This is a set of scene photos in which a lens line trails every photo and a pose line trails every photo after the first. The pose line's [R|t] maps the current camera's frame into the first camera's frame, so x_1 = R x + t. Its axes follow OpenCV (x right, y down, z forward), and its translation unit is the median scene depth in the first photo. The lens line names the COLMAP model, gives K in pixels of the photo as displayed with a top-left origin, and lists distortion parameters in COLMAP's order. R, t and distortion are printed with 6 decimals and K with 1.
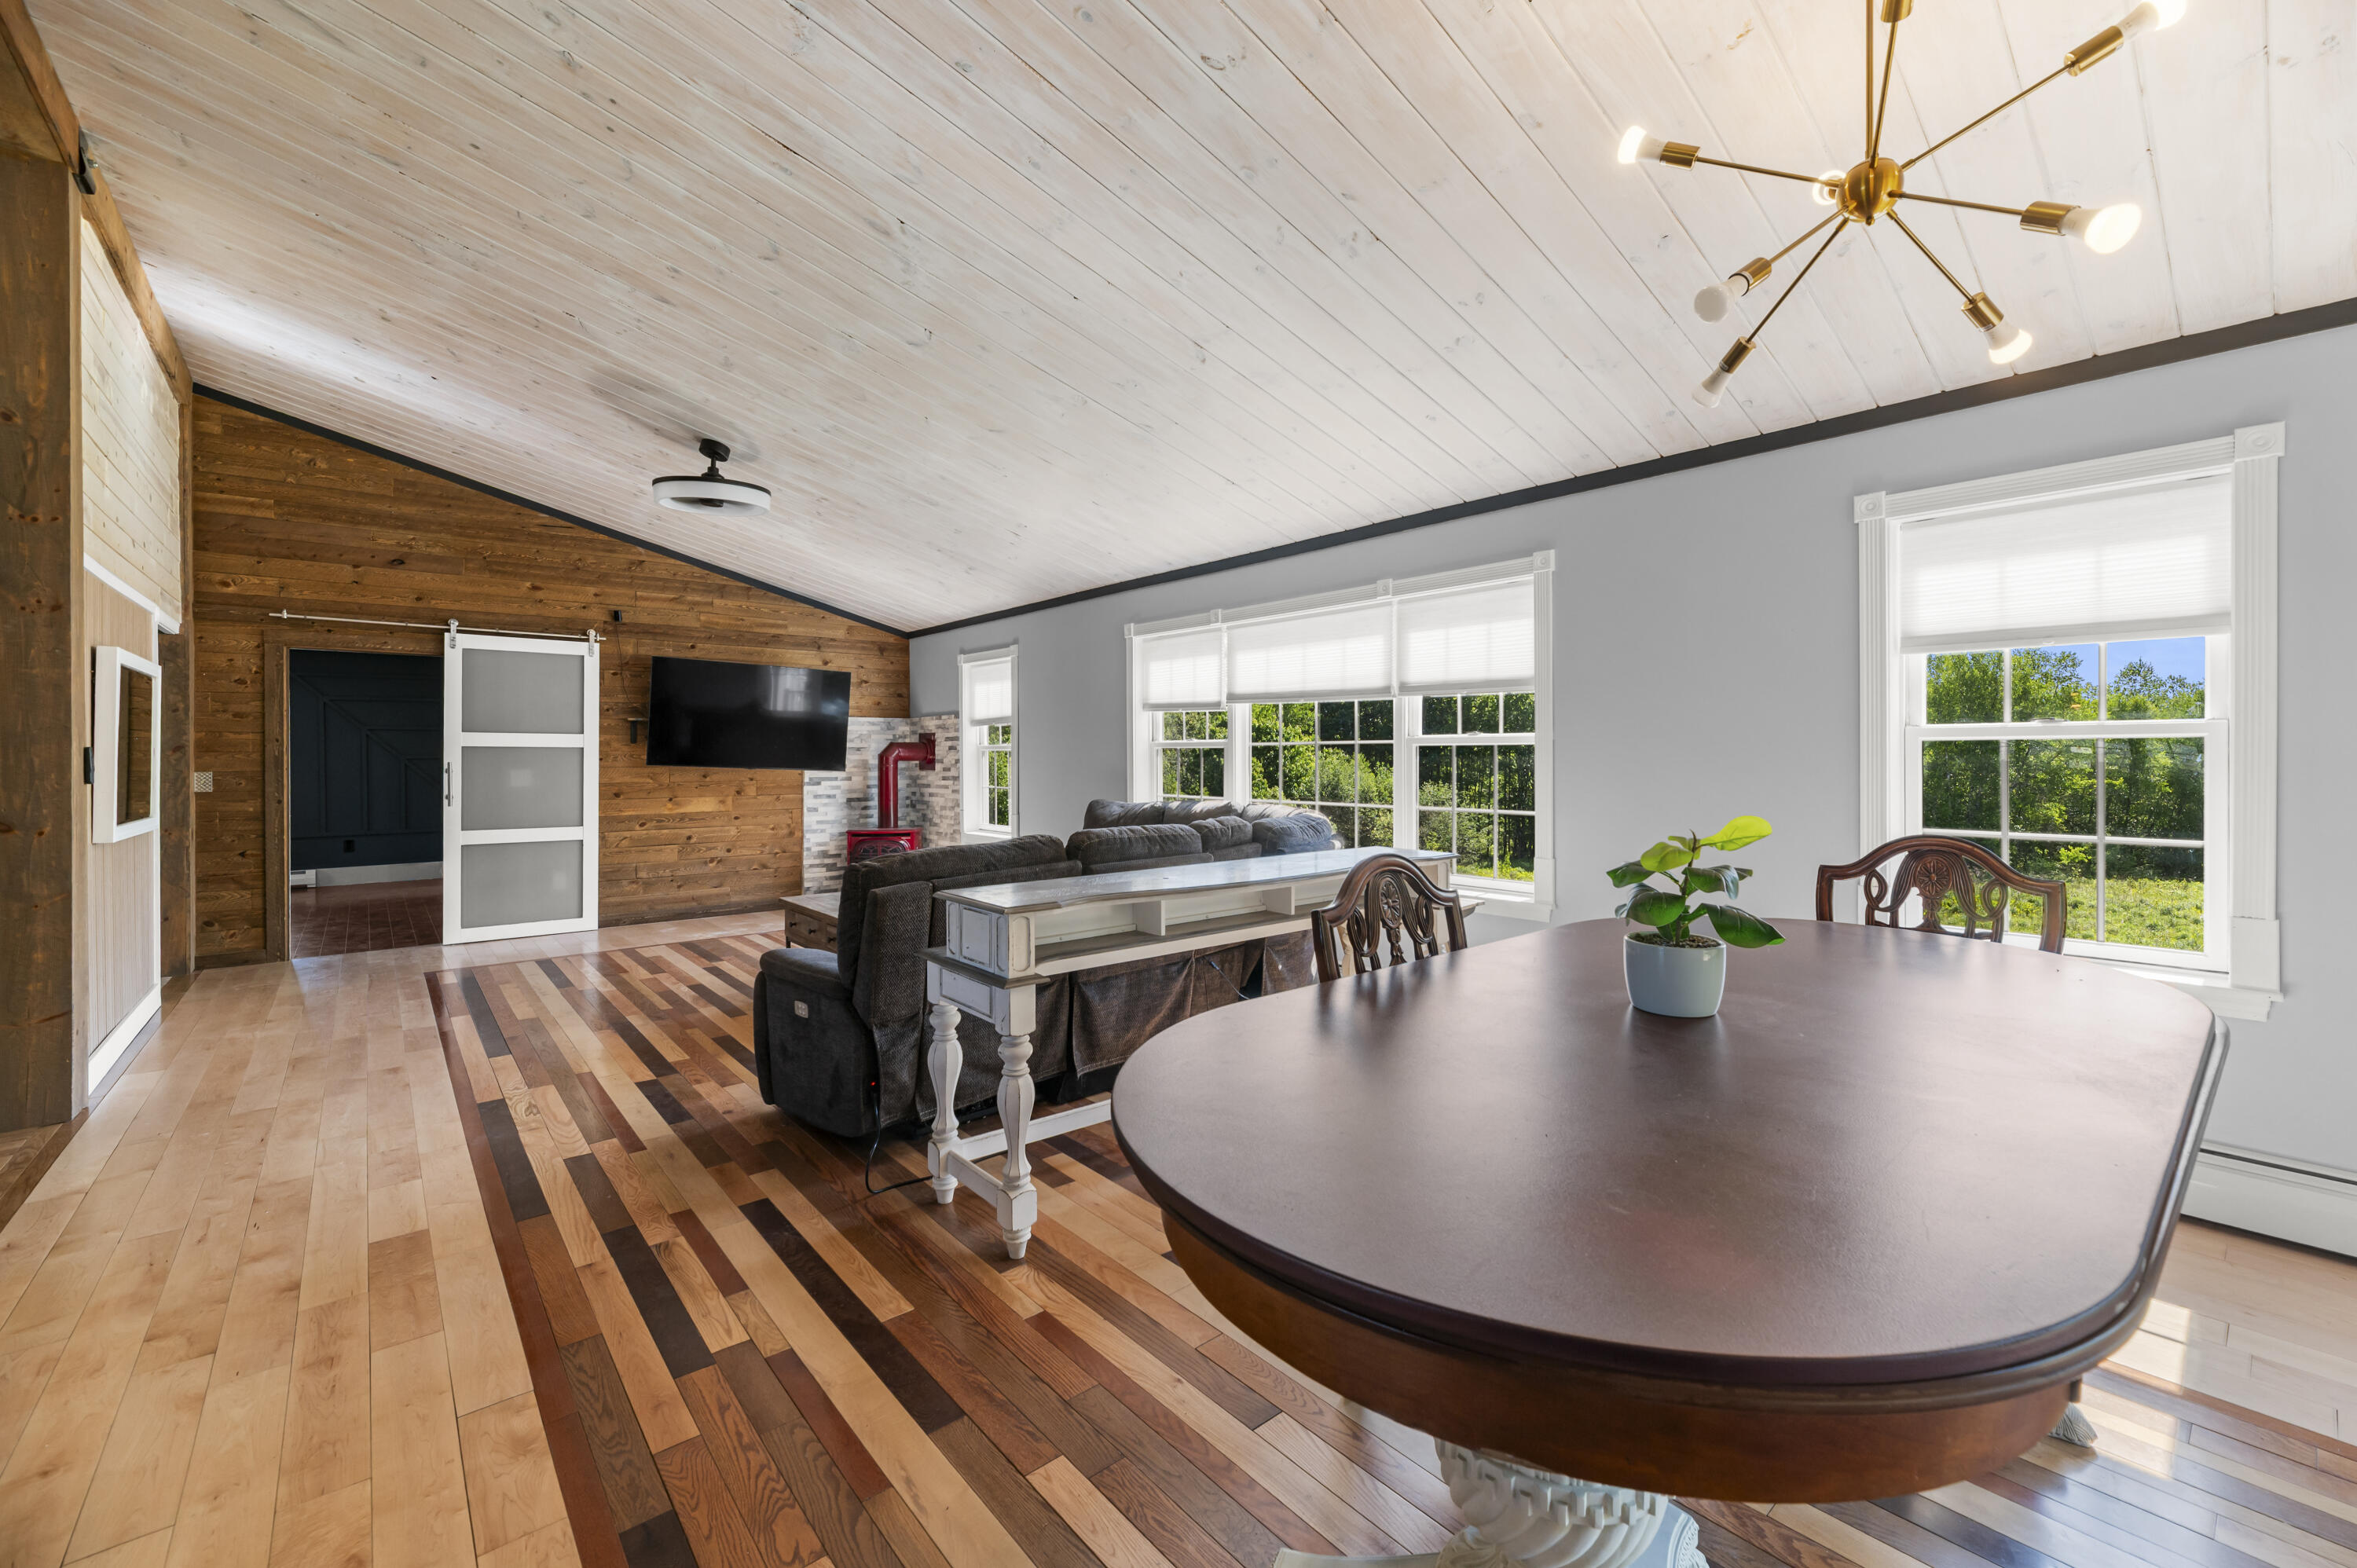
lens RADIAL K [[978.3, 0, 1182.8], [0, 978.3, 756.7], [0, 0, 1]] dist [0.009834, -0.000159]
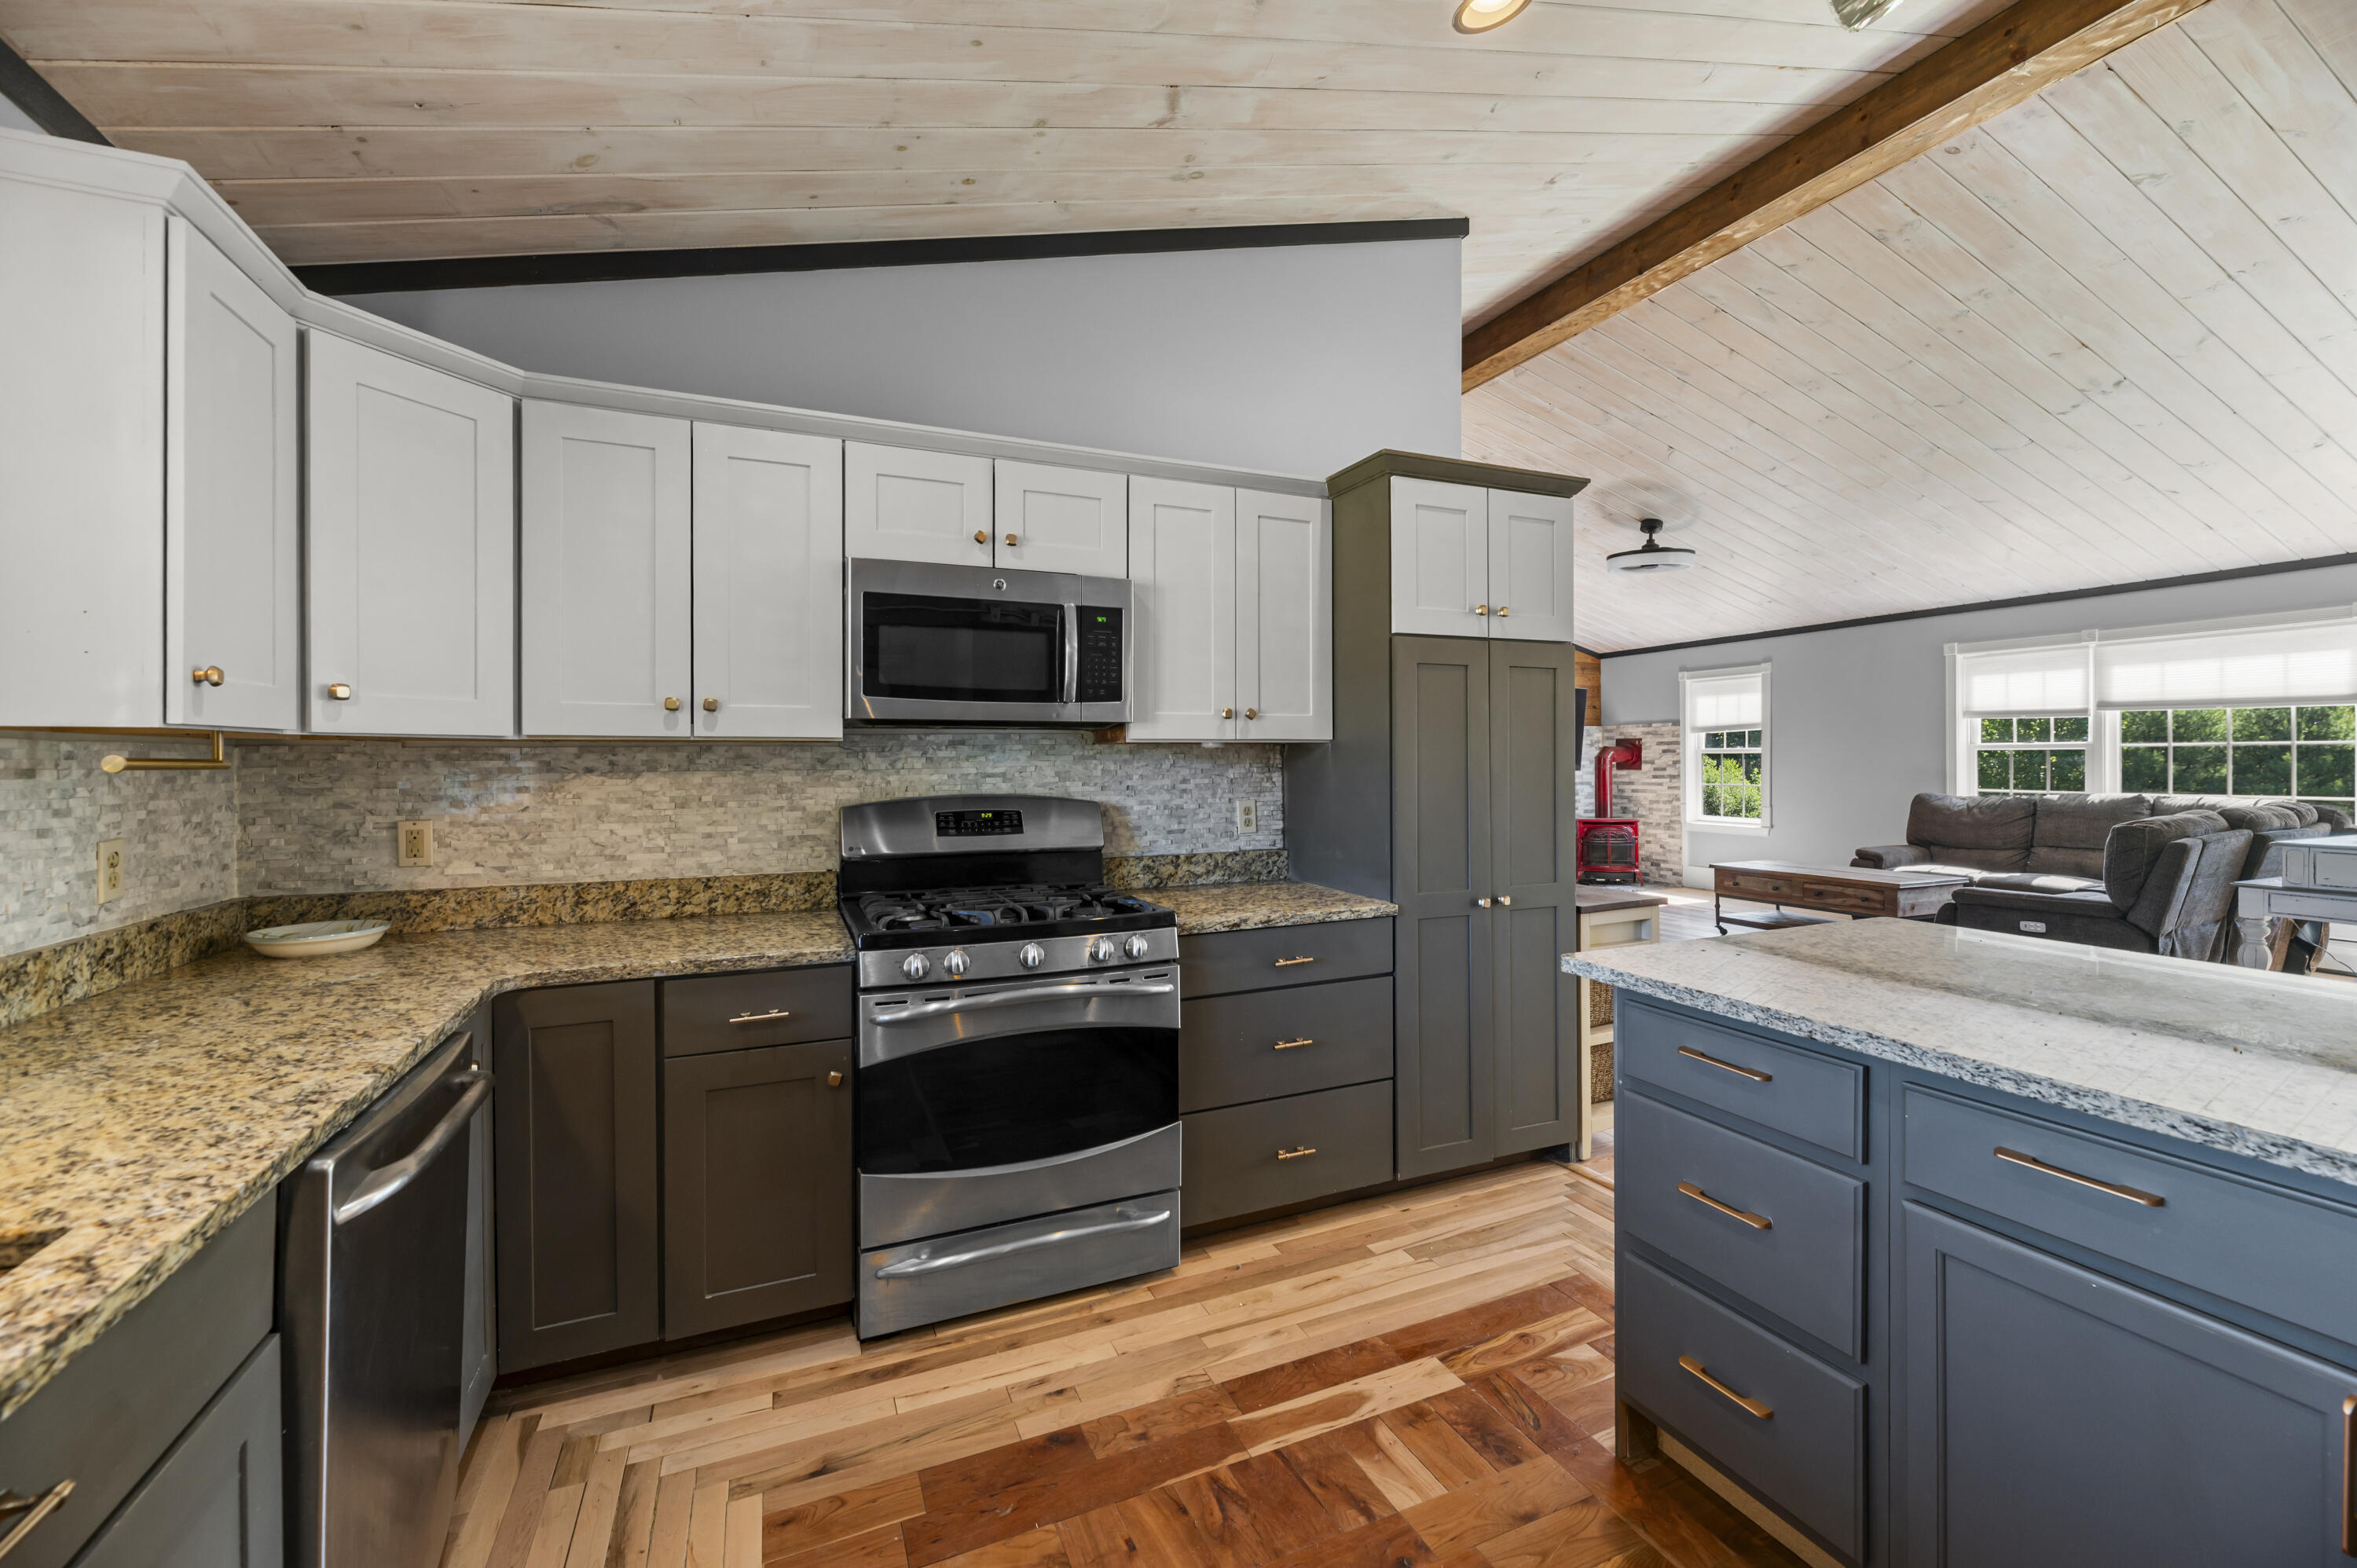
lens RADIAL K [[970.2, 0, 1173.2], [0, 970.2, 760.6], [0, 0, 1]] dist [0.001685, 0.000185]
pose [[0.960967, -0.000941, -0.276661, -0.591212], [-0.000026, 0.999994, -0.003493, 0.008155], [0.276662, 0.003364, 0.960961, -0.354681]]
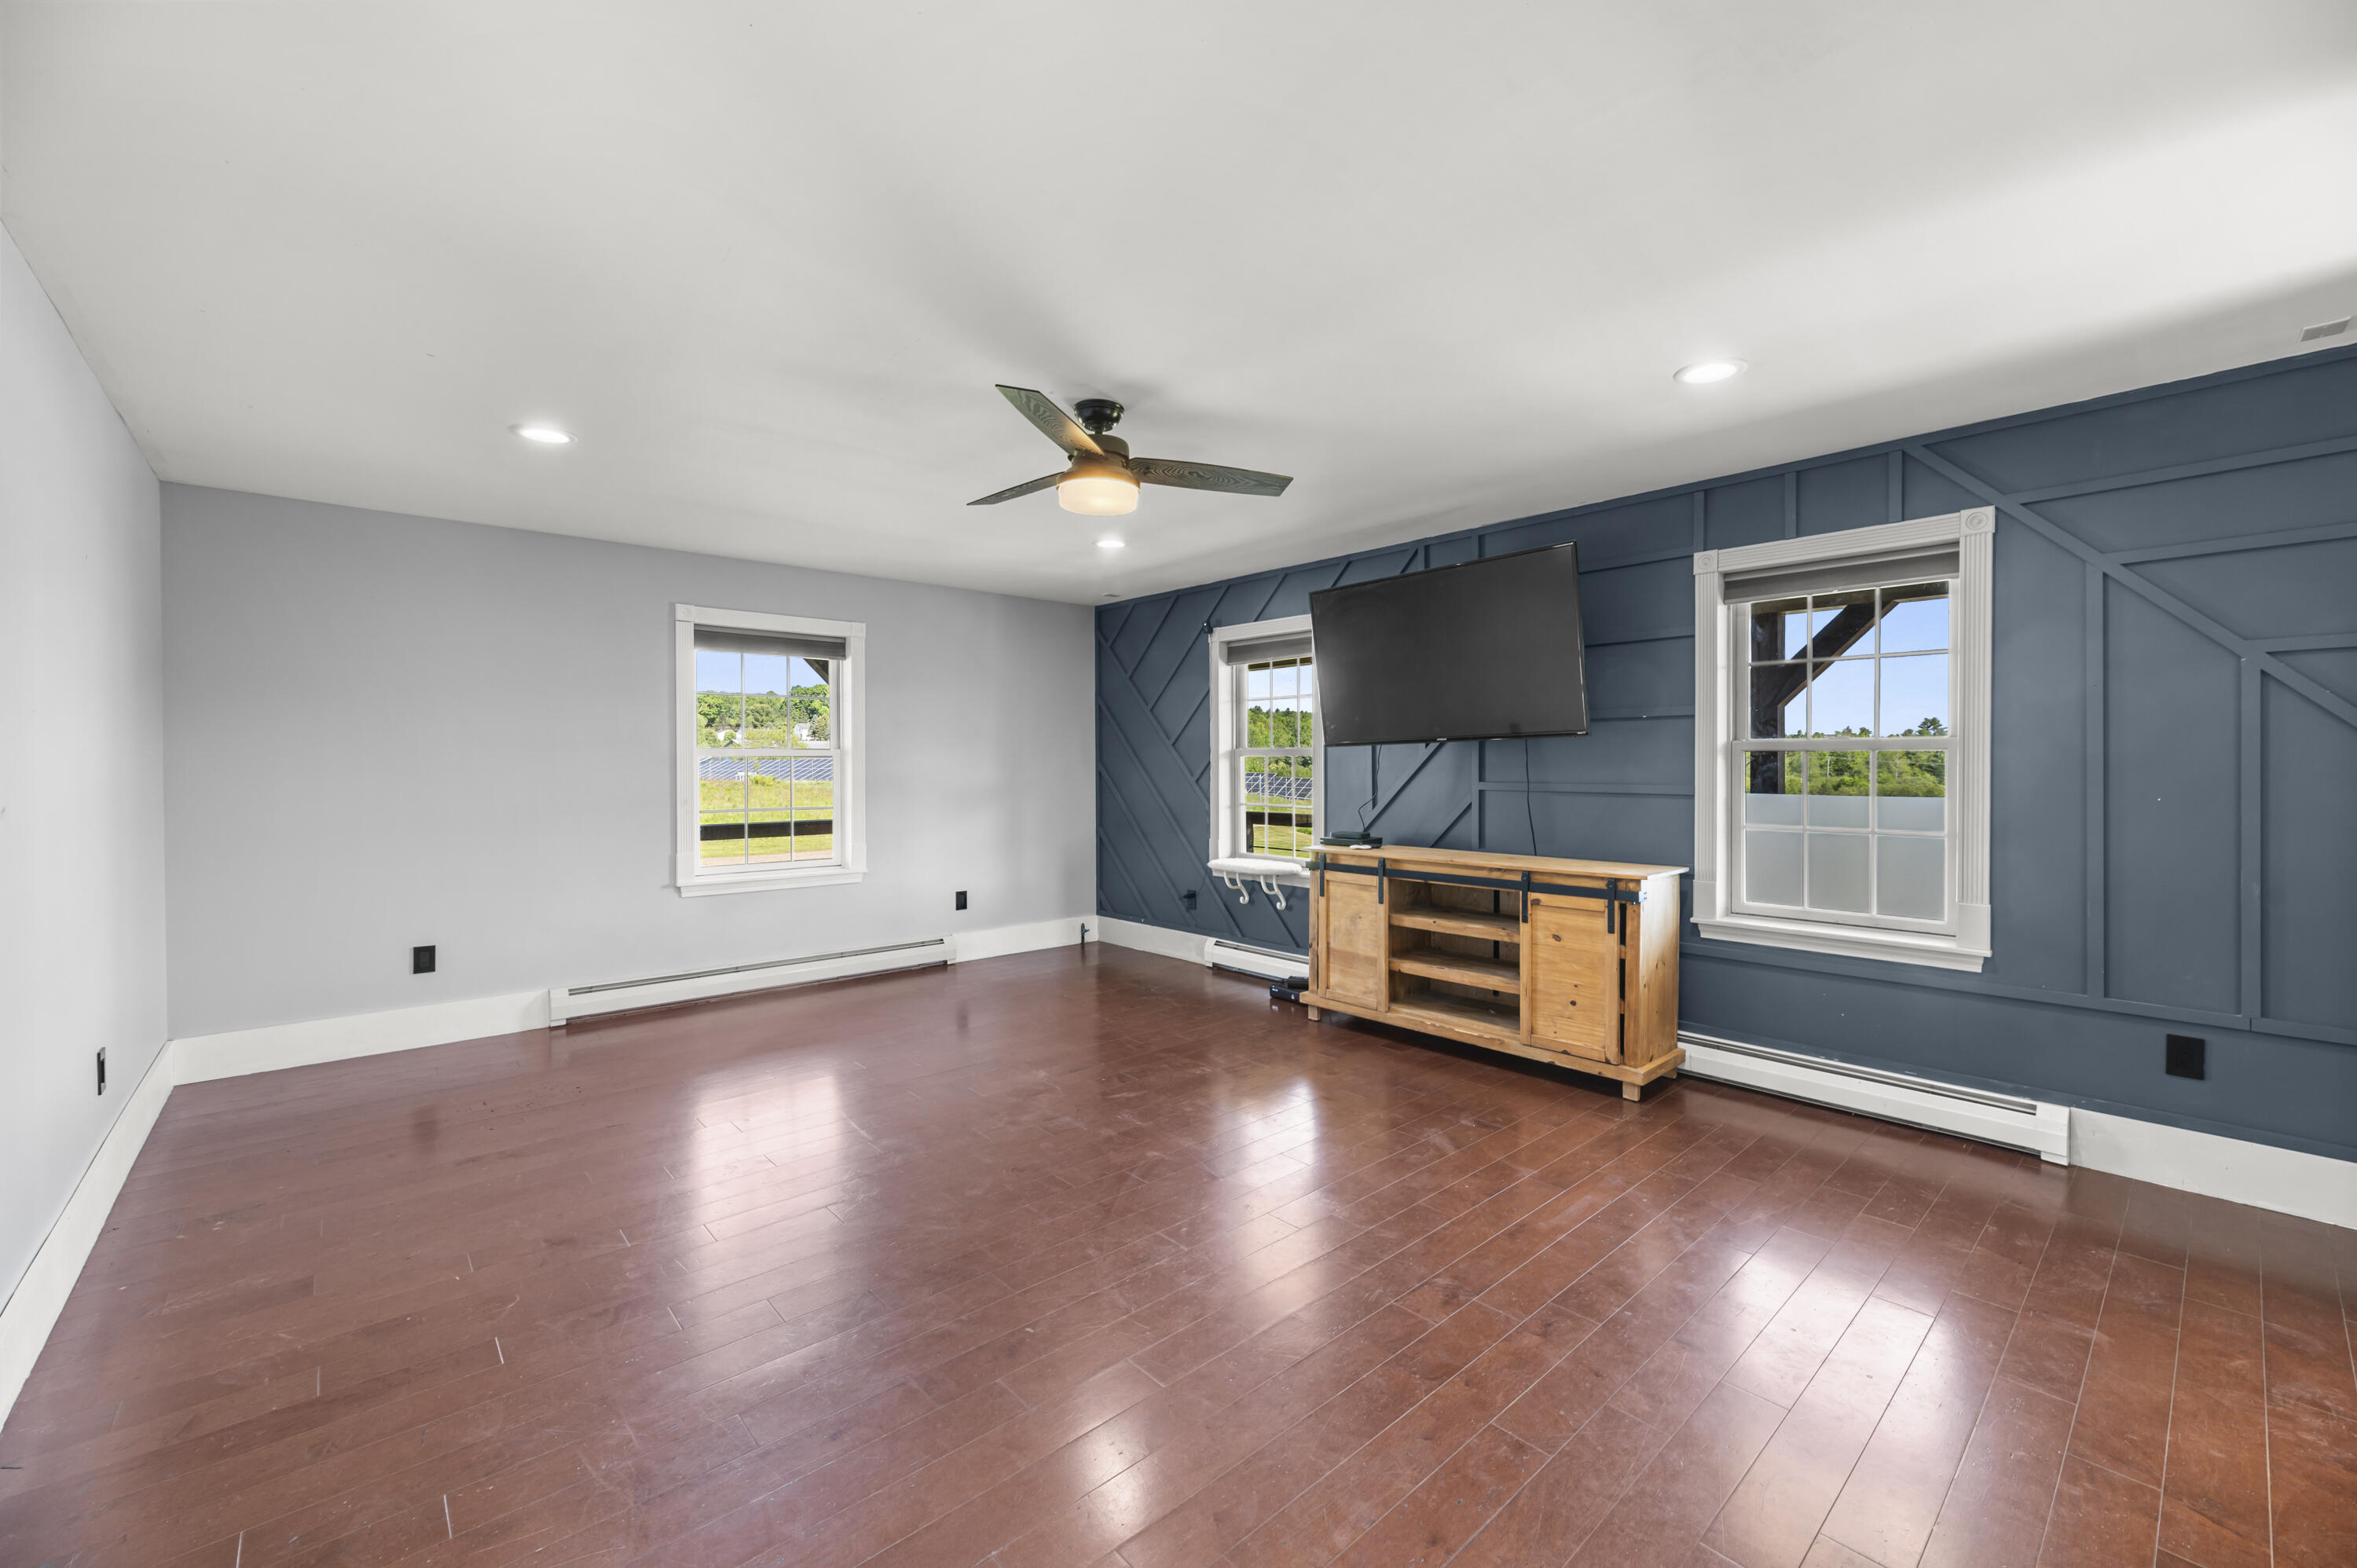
lens RADIAL K [[945.3, 0, 1180.9], [0, 945.3, 773.1], [0, 0, 1]] dist [-0.000906, -0.000233]
pose [[0.035424, 0.012683, -0.999292, -0.857868], [-0.002666, 0.999917, 0.012596, 0.005363], [0.999369, 0.002218, 0.035455, 1.027050]]
